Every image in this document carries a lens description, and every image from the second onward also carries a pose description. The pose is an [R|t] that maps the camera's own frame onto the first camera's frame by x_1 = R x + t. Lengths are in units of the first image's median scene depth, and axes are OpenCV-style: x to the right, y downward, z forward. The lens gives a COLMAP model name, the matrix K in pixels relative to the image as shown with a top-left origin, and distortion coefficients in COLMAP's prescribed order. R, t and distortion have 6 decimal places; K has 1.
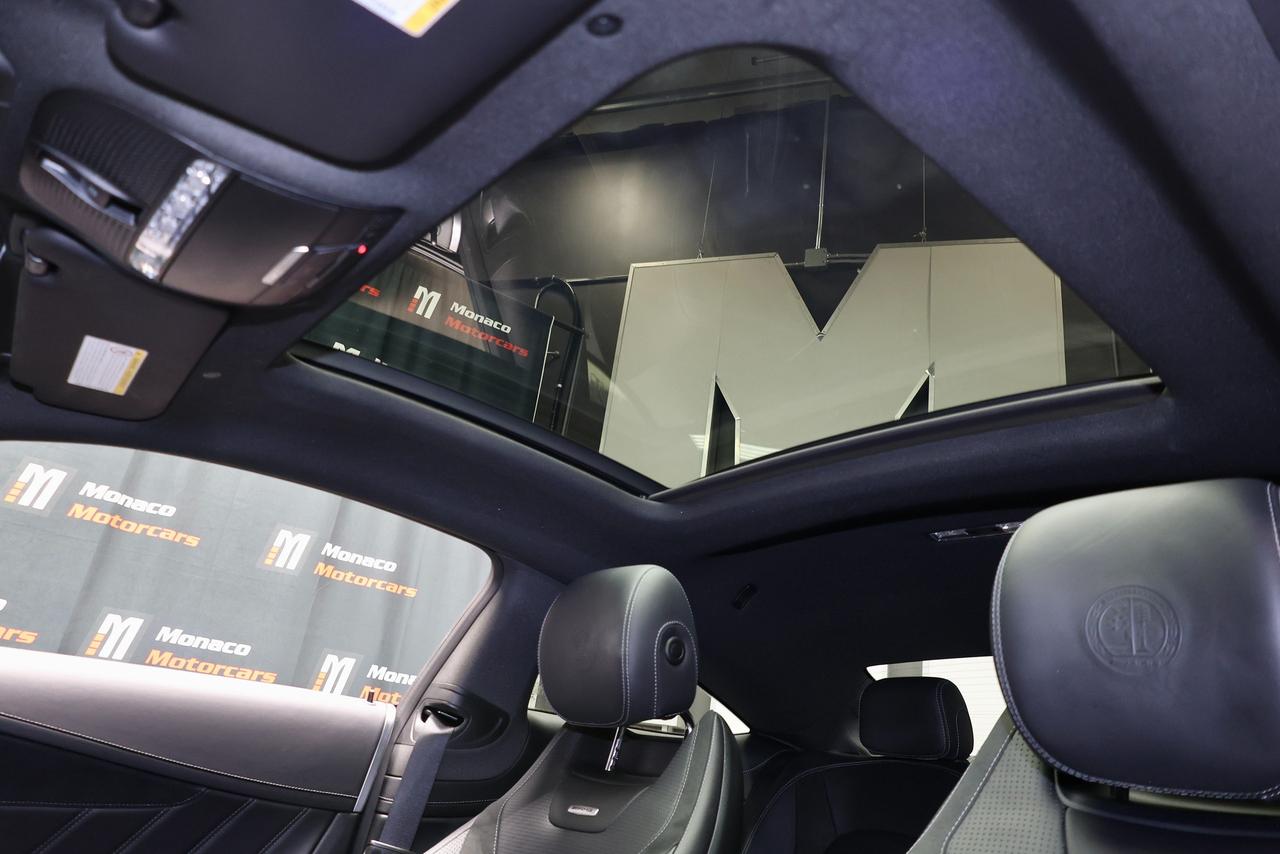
lens RADIAL K [[919.0, 0, 637.9], [0, 919.0, 421.2], [0, 0, 1]] dist [0.013883, 0.005952]
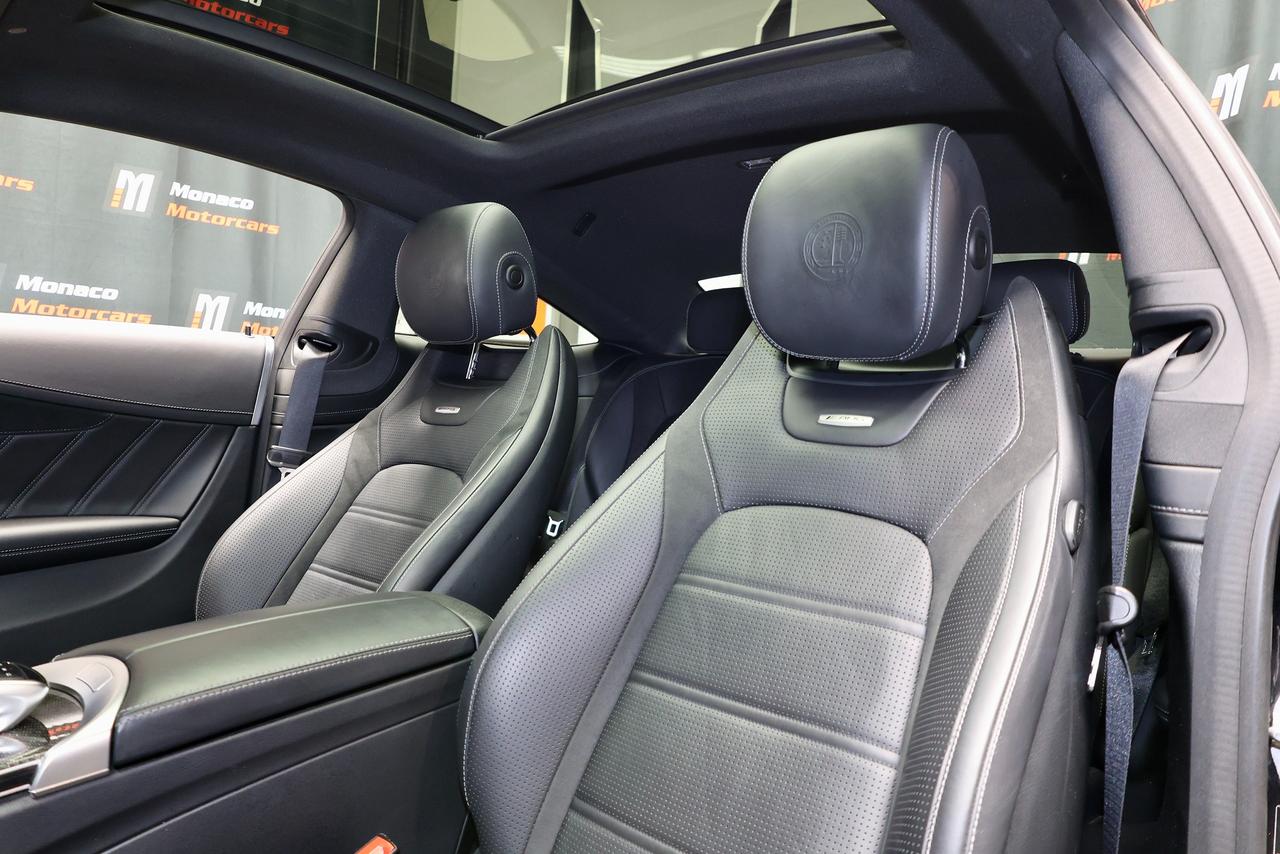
lens RADIAL K [[919.0, 0, 637.9], [0, 919.0, 421.2], [0, 0, 1]] dist [0.013883, 0.005952]
pose [[0.990839, -0.069987, 0.115495, 0.041322], [0.018540, 0.917629, 0.397005, -0.034994], [-0.133767, -0.391227, 0.910521, -0.123080]]
